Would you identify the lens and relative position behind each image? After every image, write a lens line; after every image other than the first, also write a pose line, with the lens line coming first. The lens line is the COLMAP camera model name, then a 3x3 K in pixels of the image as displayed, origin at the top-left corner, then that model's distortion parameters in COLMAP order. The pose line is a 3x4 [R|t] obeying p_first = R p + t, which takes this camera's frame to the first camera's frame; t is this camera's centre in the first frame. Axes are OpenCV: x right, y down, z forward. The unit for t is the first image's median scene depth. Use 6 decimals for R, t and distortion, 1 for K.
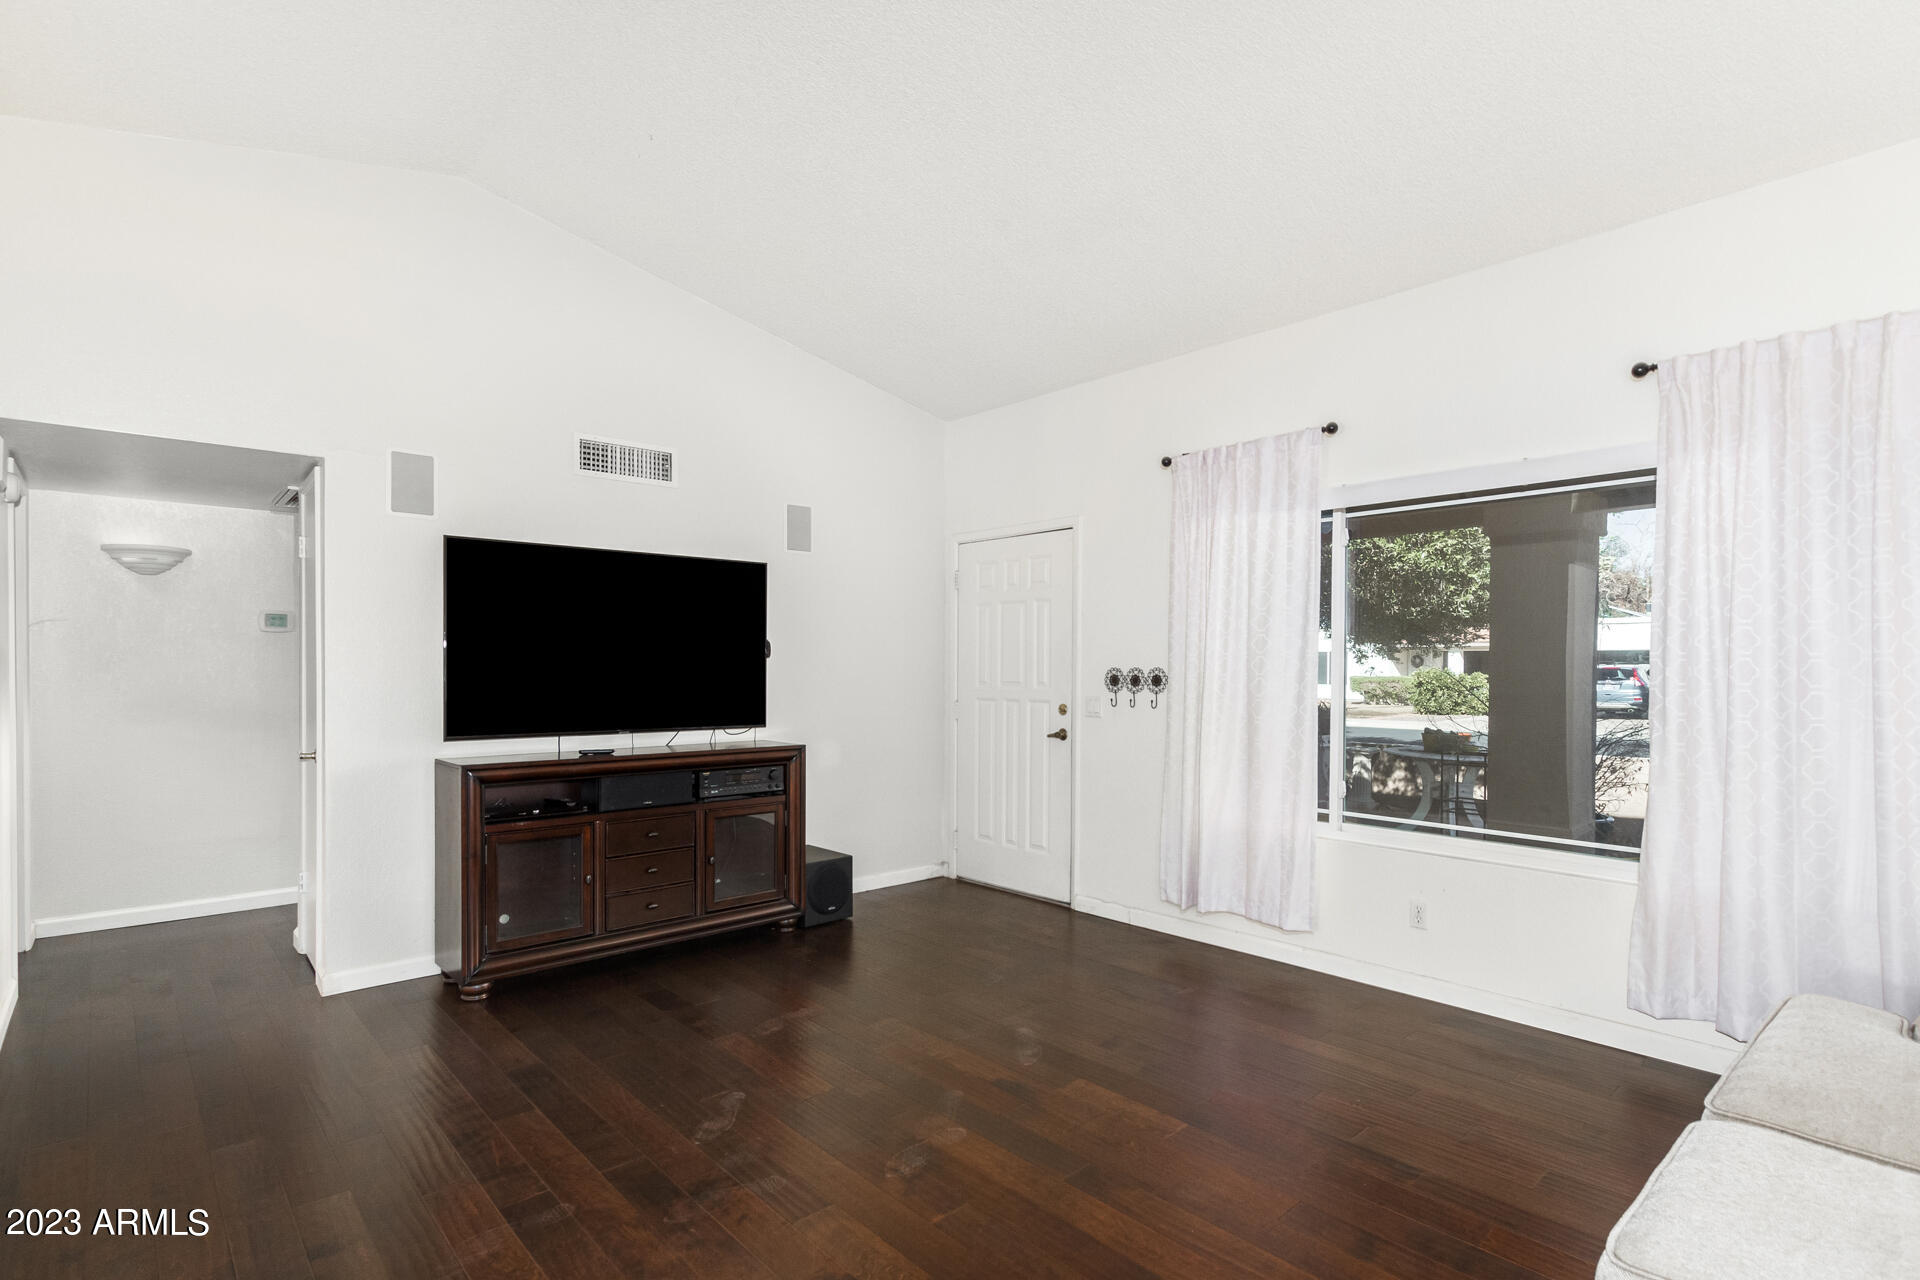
lens RADIAL K [[921.2, 0, 961.9], [0, 921.2, 671.8], [0, 0, 1]] dist [-0.000913, -0.000051]
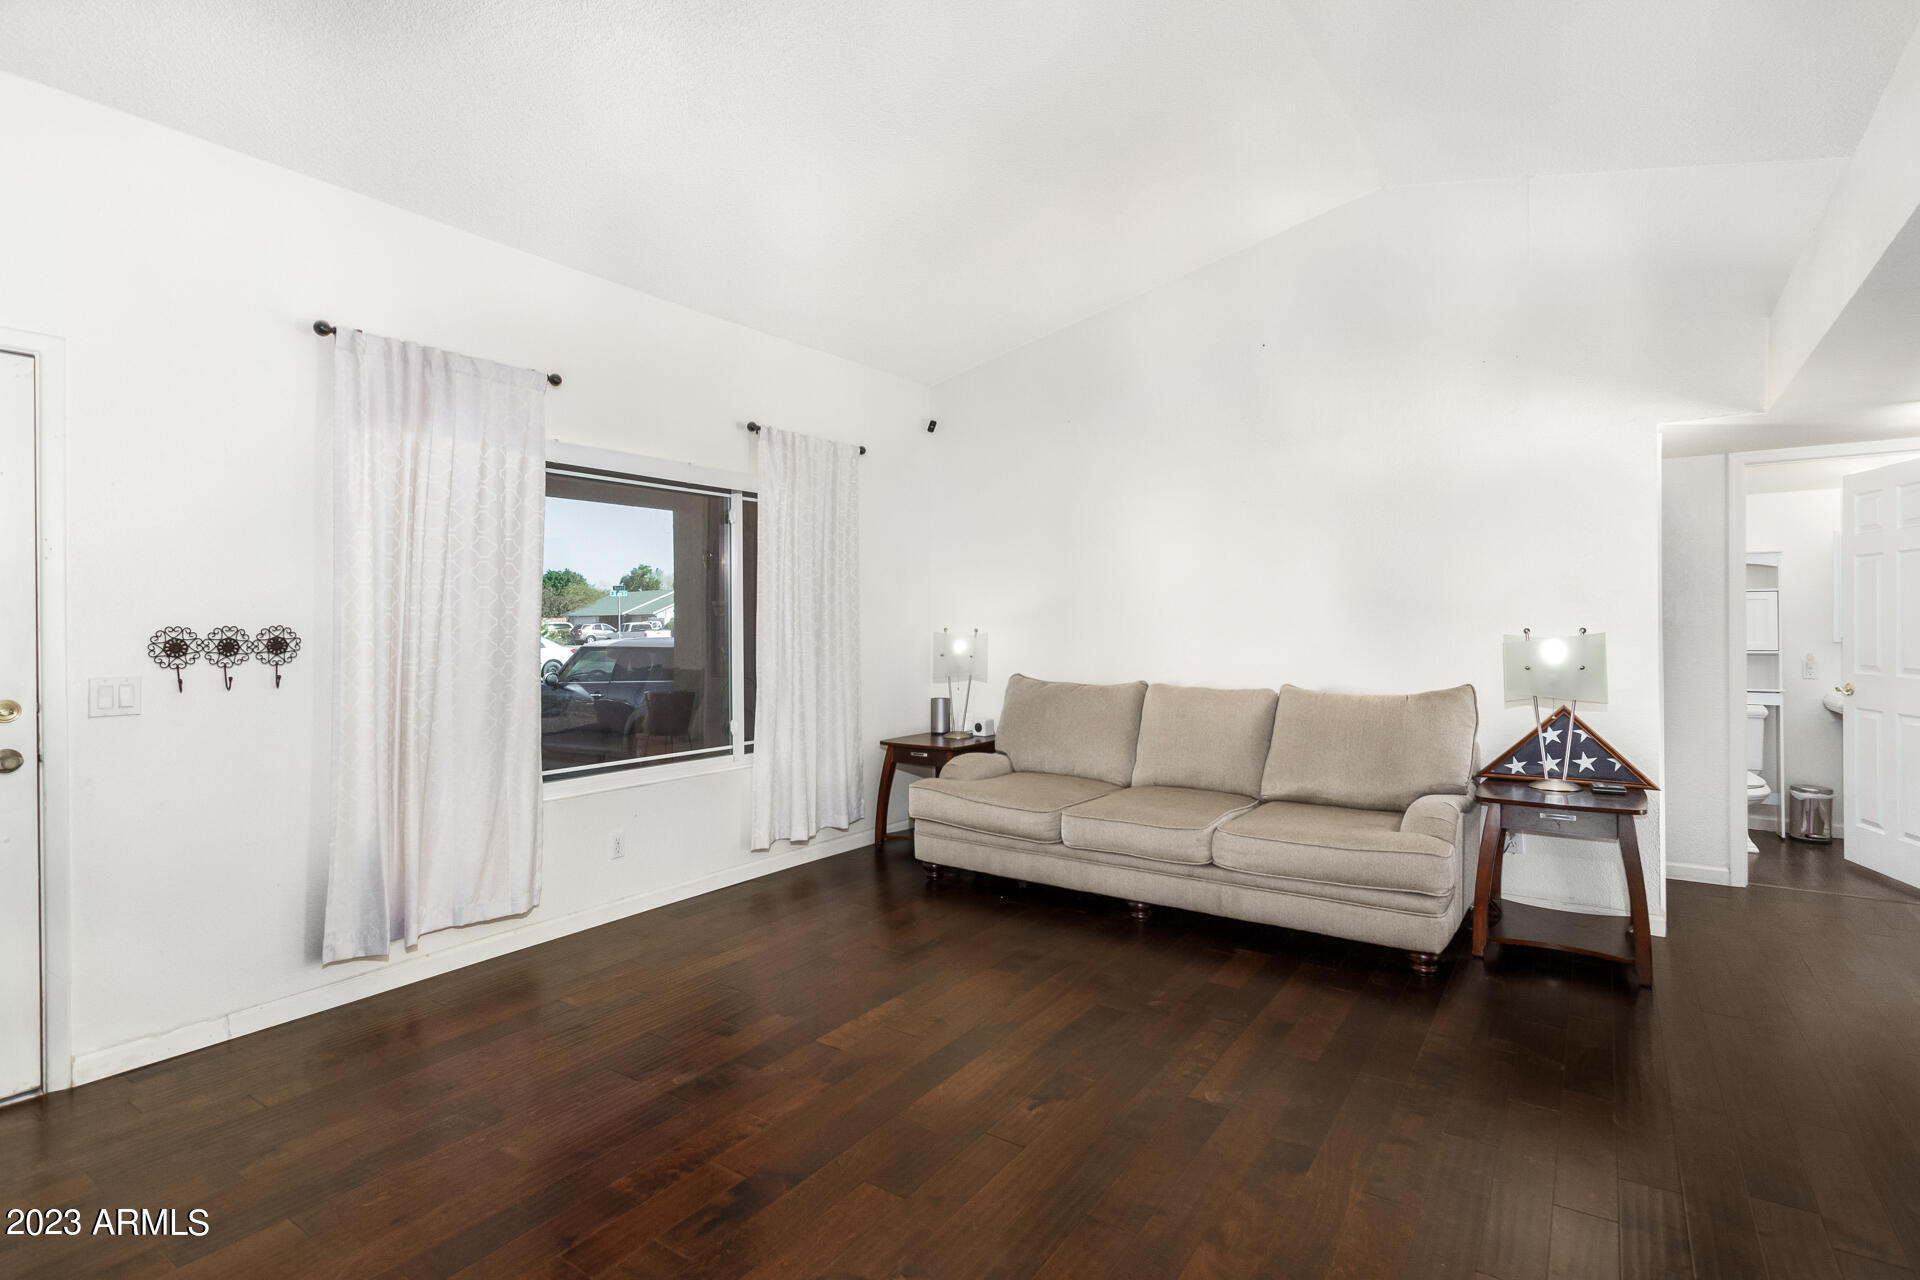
lens RADIAL K [[917.2, 0, 963.4], [0, 917.2, 631.1], [0, 0, 1]] dist [-0.002668, -0.000133]
pose [[-0.221642, -0.006466, 0.975107, -0.539675], [0.010858, 0.999900, 0.009099, -0.001438], [-0.975068, 0.012605, -0.221550, 0.665289]]
